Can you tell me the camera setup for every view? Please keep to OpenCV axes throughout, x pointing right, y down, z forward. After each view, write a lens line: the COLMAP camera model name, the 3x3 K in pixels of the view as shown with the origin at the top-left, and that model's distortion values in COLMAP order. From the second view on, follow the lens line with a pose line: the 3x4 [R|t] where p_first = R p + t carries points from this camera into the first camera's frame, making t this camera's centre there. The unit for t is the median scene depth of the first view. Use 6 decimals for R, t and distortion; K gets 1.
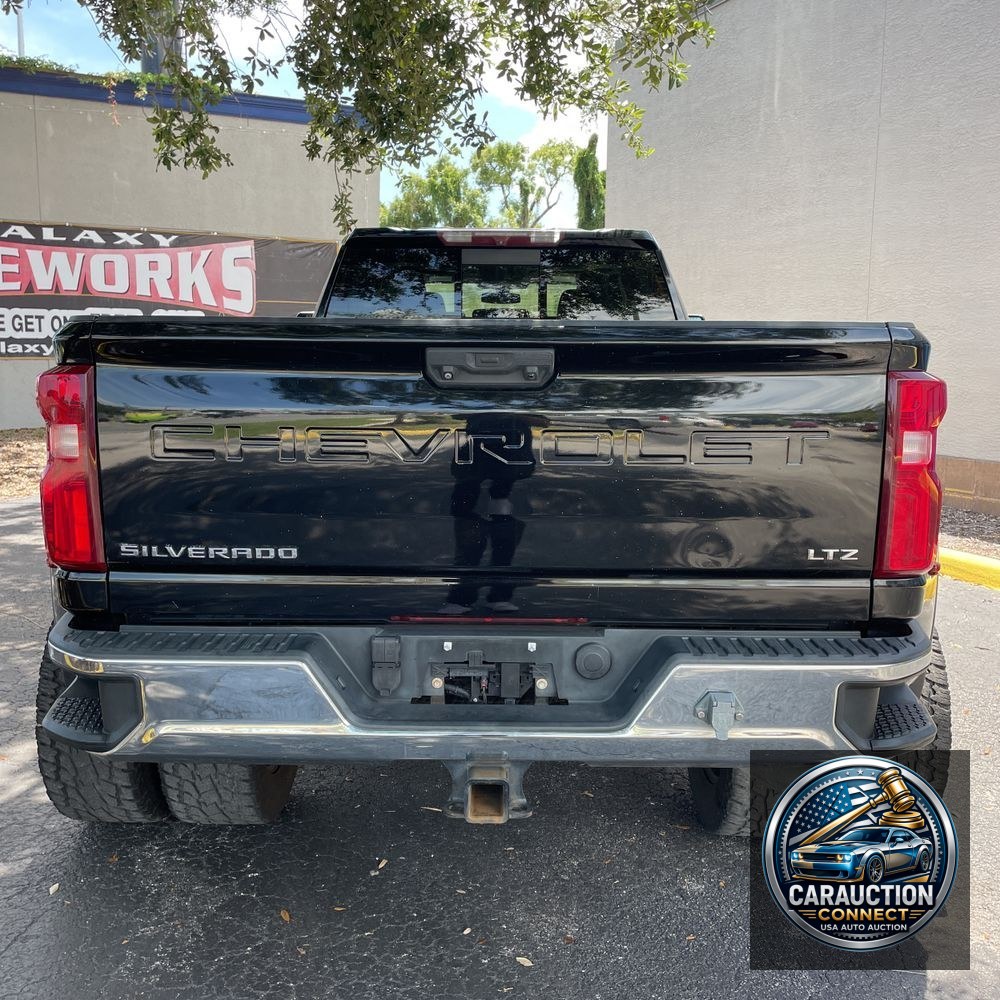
lens RADIAL K [[1023.4, 0, 495.9], [0, 1023.4, 485.3], [0, 0, 1]] dist [0.124957, -0.142544]
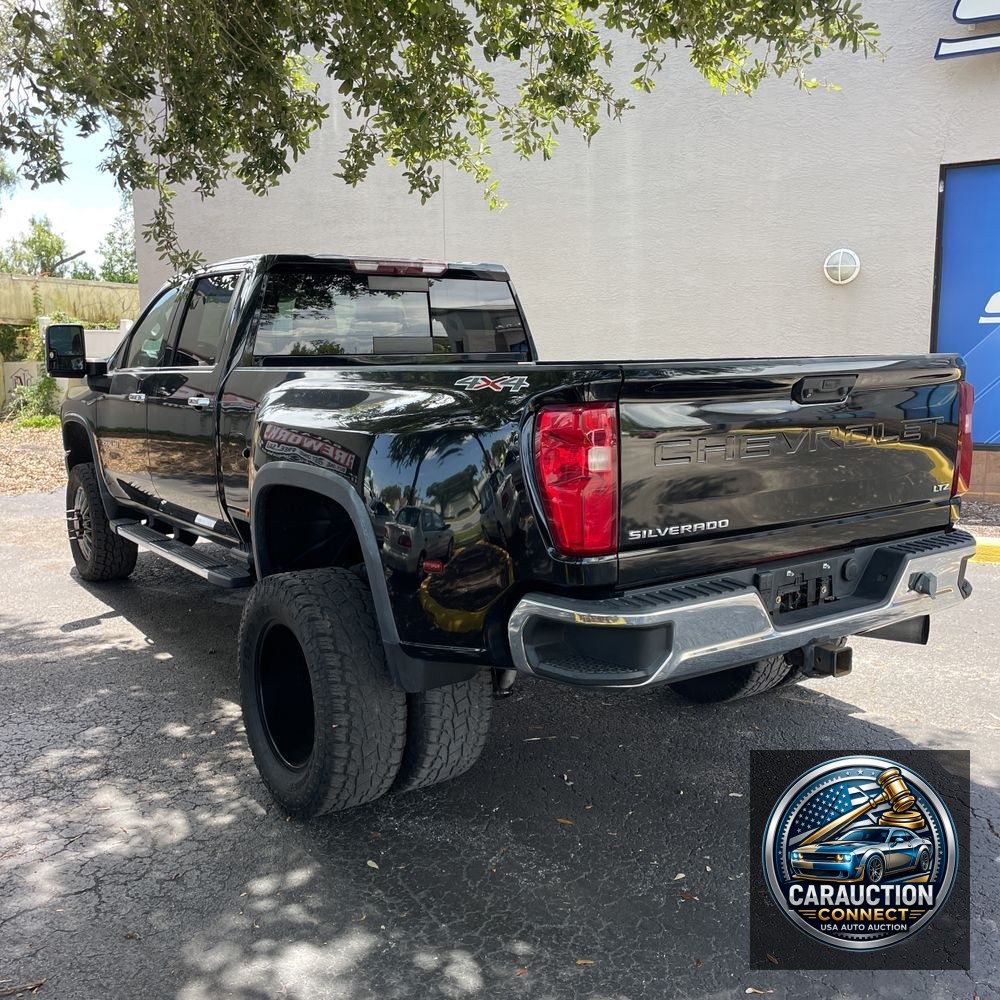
lens RADIAL K [[1023.4, 0, 495.9], [0, 1023.4, 485.3], [0, 0, 1]] dist [0.124957, -0.142544]
pose [[0.816540, -0.096037, 0.569245, -1.273673], [0.089411, 0.995205, 0.039646, -0.072678], [-0.570323, 0.018524, 0.821212, -0.005120]]
